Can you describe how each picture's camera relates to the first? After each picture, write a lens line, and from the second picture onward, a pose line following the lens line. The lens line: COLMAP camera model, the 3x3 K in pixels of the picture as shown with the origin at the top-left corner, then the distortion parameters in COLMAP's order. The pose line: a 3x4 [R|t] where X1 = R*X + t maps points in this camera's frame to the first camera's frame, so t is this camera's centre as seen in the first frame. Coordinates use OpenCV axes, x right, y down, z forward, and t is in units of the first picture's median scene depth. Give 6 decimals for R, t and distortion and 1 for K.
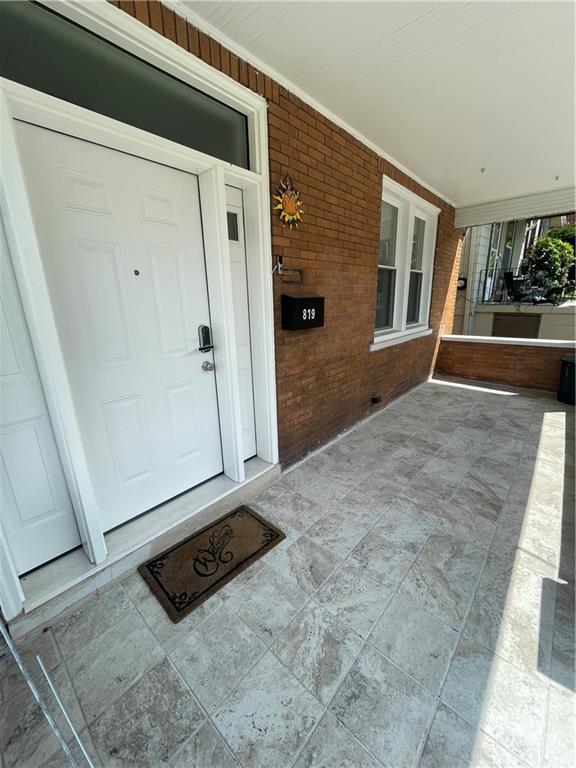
lens RADIAL K [[312.0, 0, 285.6], [0, 312.0, 385.0], [0, 0, 1]] dist [-0.000600, -0.000560]
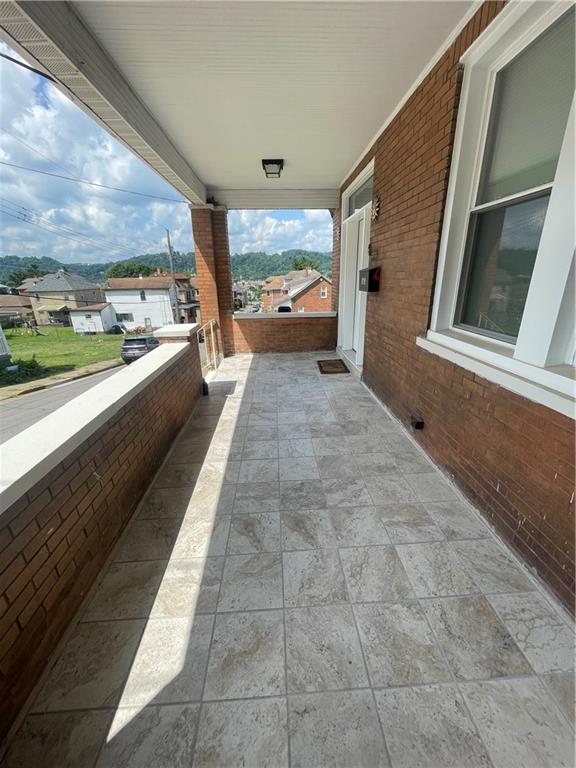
lens RADIAL K [[312.0, 0, 288.8], [0, 312.0, 386.2], [0, 0, 1]] dist [-0.000600, -0.000560]
pose [[-0.714306, 0.267333, -0.646761, 1.188289], [-0.154389, 0.841199, 0.518216, -0.430456], [0.682591, 0.470018, -0.559600, 1.504579]]
